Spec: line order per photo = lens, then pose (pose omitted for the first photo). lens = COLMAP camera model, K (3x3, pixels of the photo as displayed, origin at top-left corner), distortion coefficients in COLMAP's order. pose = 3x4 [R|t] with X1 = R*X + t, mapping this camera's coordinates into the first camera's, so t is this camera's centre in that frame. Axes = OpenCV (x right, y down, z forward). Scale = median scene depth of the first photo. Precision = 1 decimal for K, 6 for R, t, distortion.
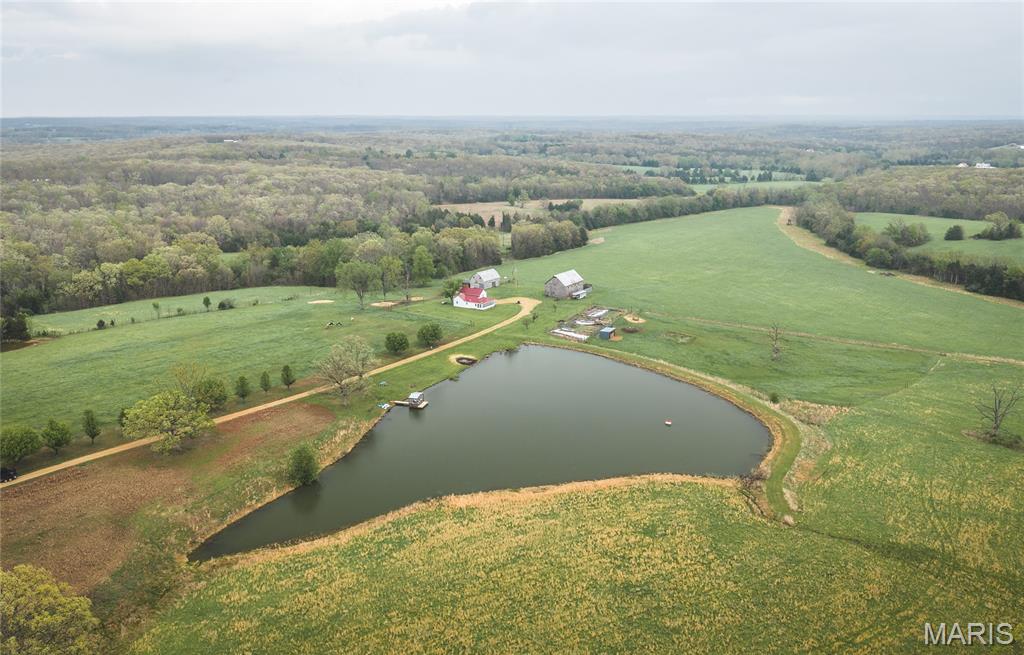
lens RADIAL K [[848.0, 0, 509.3], [0, 848.0, 331.3], [0, 0, 1]] dist [0.027571, -0.057850]
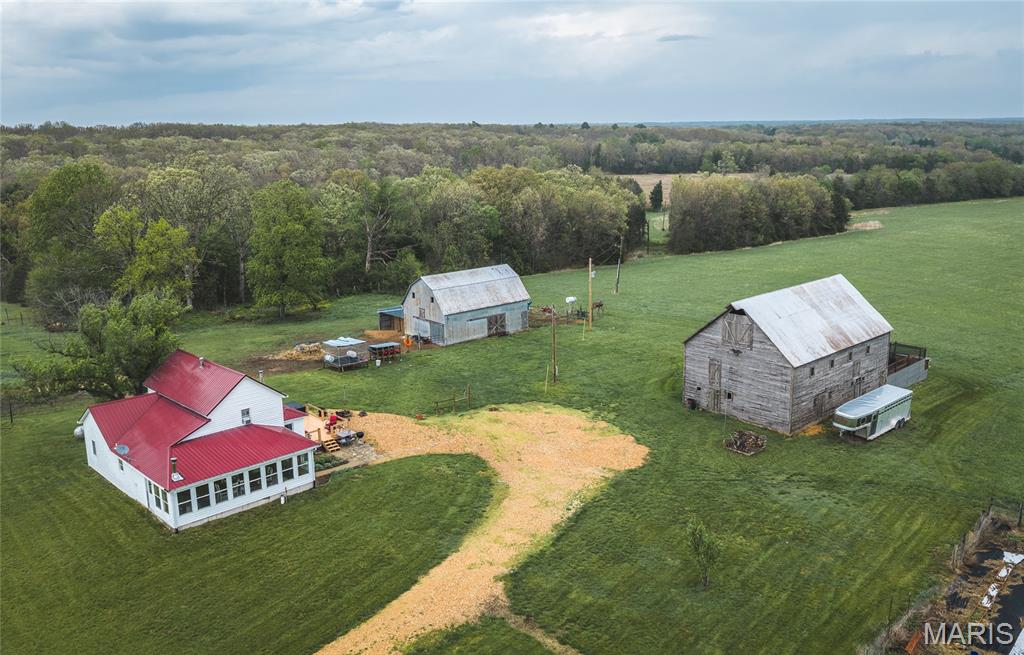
lens RADIAL K [[848.0, 0, 515.5], [0, 848.0, 320.1], [0, 0, 1]] dist [0.027571, -0.057850]
pose [[0.968523, 0.043913, -0.245020, 0.030764], [-0.050424, 0.998520, -0.020360, -0.032794], [0.243764, 0.032074, 0.969304, 0.475960]]
